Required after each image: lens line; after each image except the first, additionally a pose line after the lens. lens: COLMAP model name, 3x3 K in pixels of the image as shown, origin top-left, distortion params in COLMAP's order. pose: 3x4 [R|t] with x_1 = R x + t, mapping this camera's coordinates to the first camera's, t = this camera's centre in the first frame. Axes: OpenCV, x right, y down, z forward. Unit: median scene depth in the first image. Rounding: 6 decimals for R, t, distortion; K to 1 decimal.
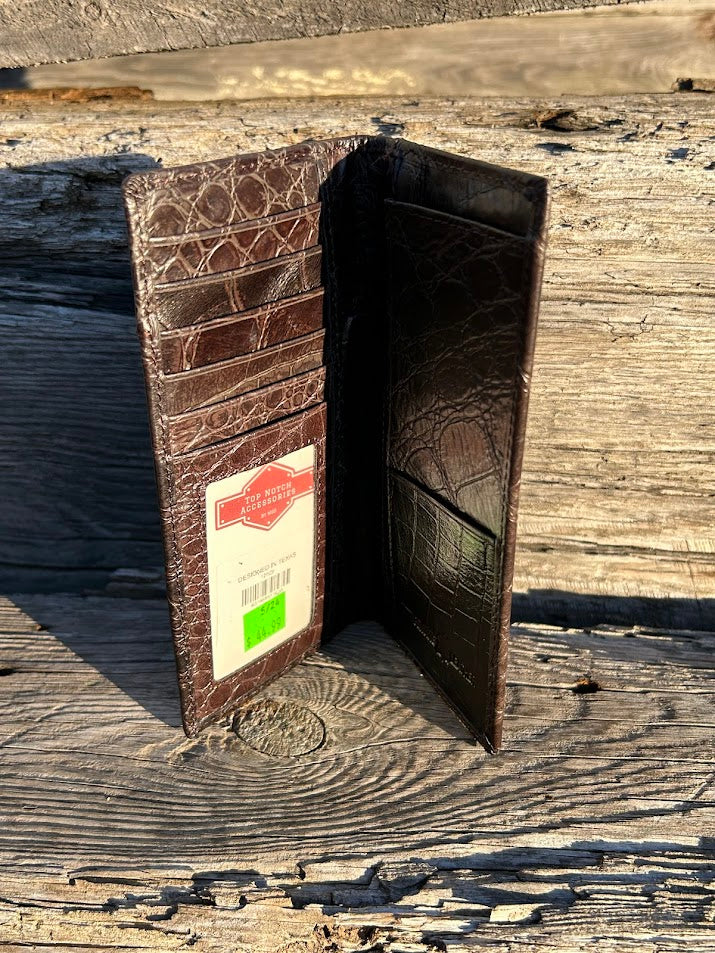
lens RADIAL K [[971.2, 0, 357.2], [0, 971.2, 467.3], [0, 0, 1]] dist [-0.003315, 0.000000]
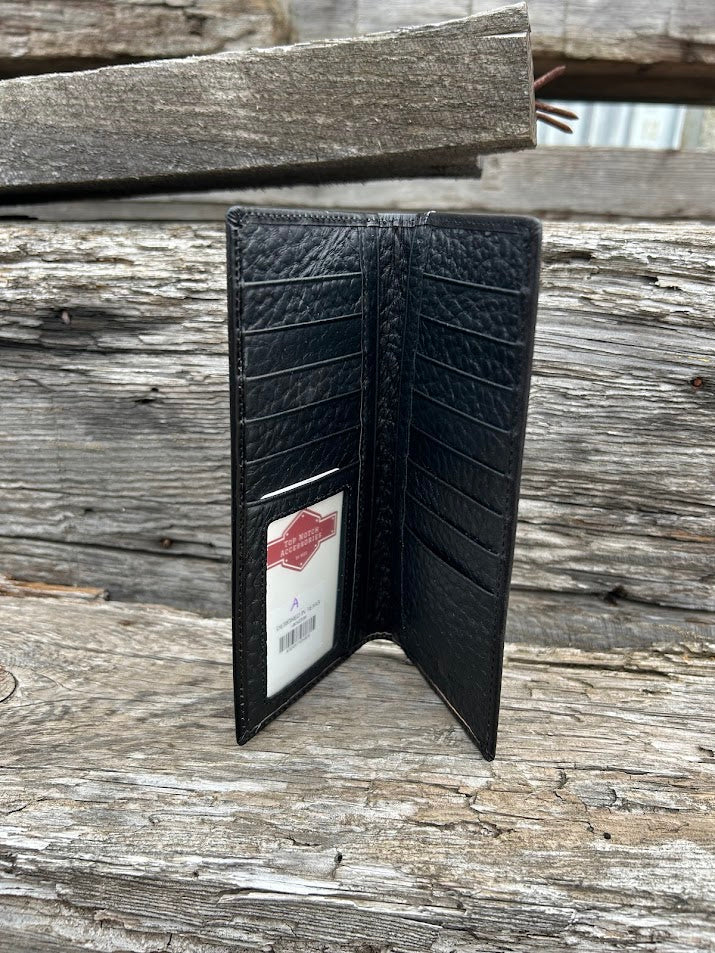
lens RADIAL K [[750.5, 0, 359.0], [0, 750.5, 475.0], [0, 0, 1]] dist [-0.009443, -0.017389]
pose [[0.999306, 0.036212, 0.008779, 0.323558], [-0.034871, 0.991899, -0.122146, 0.094087], [-0.013131, 0.121755, 0.992473, 0.046297]]
